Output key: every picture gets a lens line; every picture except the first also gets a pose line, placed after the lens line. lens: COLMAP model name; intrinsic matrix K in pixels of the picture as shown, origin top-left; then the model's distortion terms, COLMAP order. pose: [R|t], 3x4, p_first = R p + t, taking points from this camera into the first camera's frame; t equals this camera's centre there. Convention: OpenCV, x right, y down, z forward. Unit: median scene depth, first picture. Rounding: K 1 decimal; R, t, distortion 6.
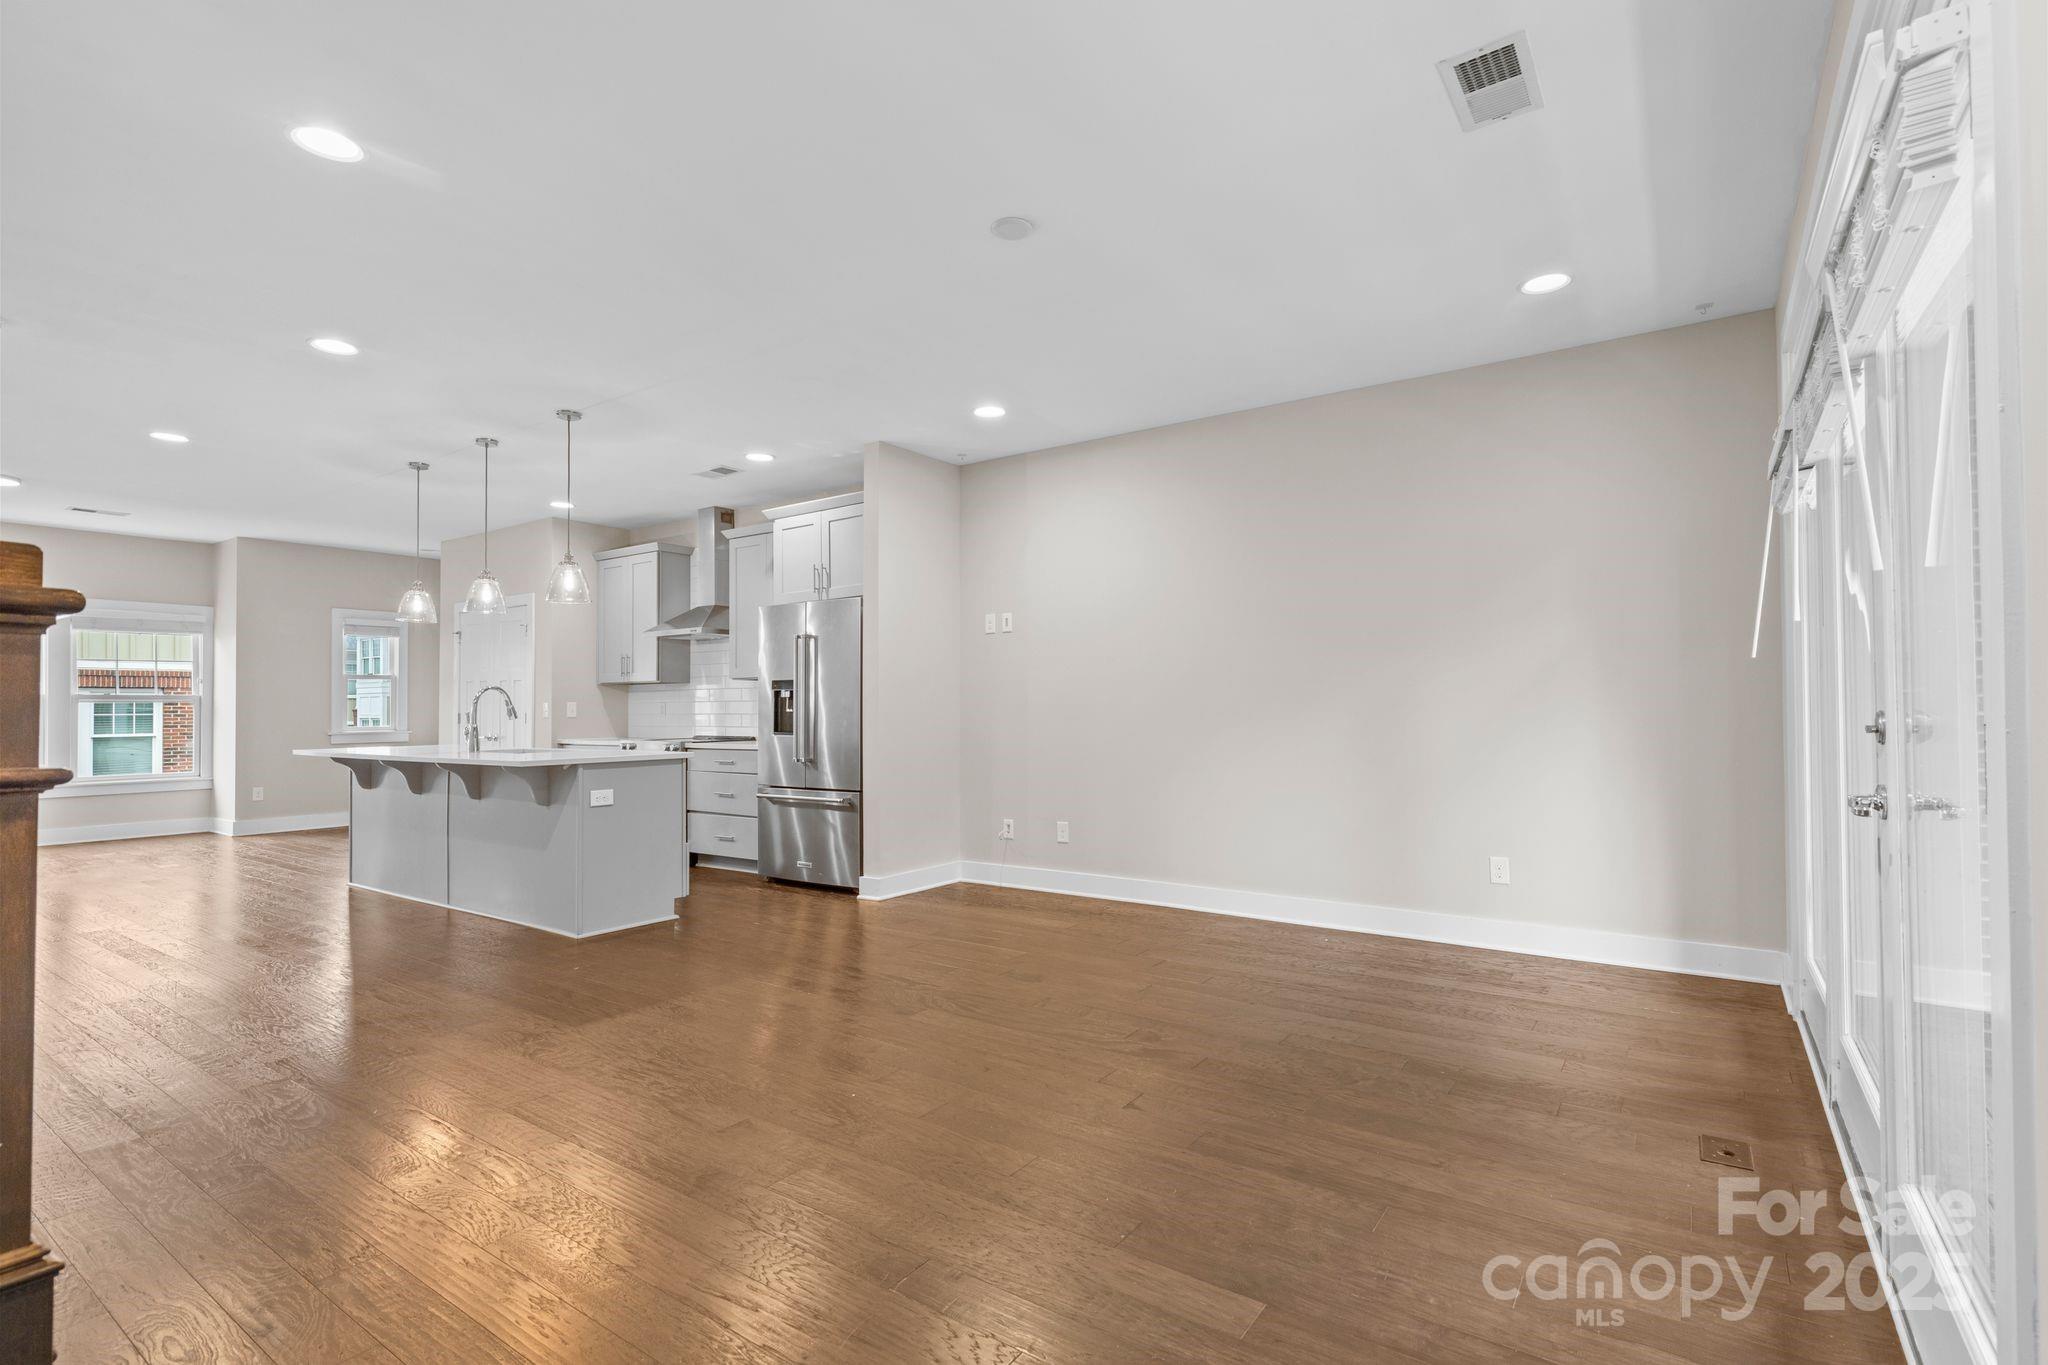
lens RADIAL K [[936.7, 0, 1024.9], [0, 936.7, 693.0], [0, 0, 1]] dist [-0.004932, 0.000110]
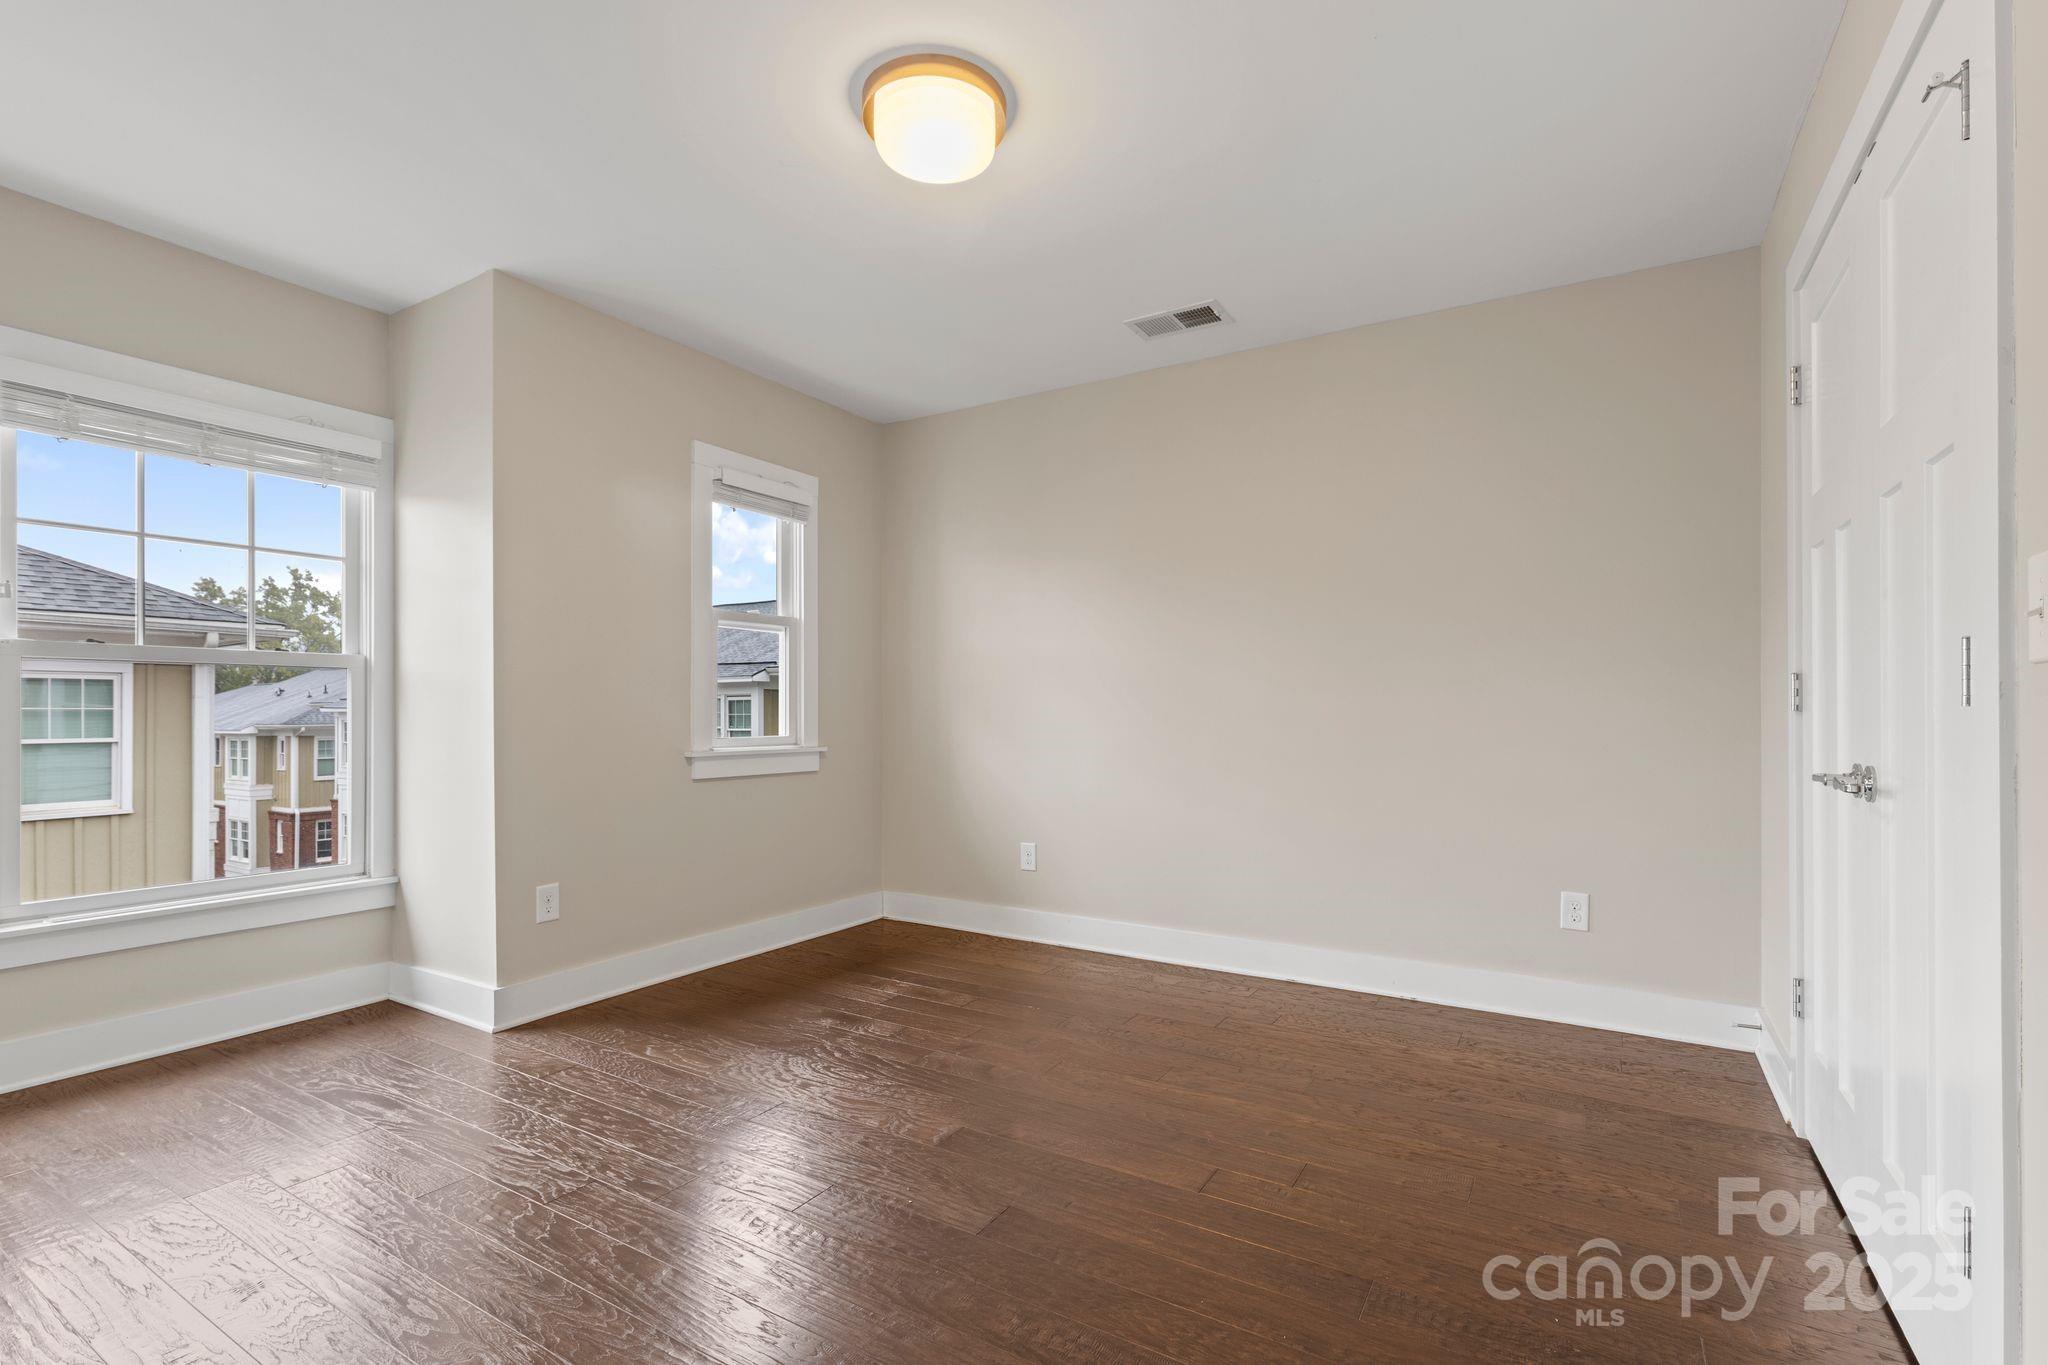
lens RADIAL K [[936.7, 0, 1026.5], [0, 936.7, 704.1], [0, 0, 1]] dist [-0.004932, 0.000110]
pose [[0.998633, 0.002907, 0.052183, -0.645297], [-0.003758, 0.999861, 0.016225, 0.015203], [-0.052129, -0.016399, 0.998506, 0.620950]]
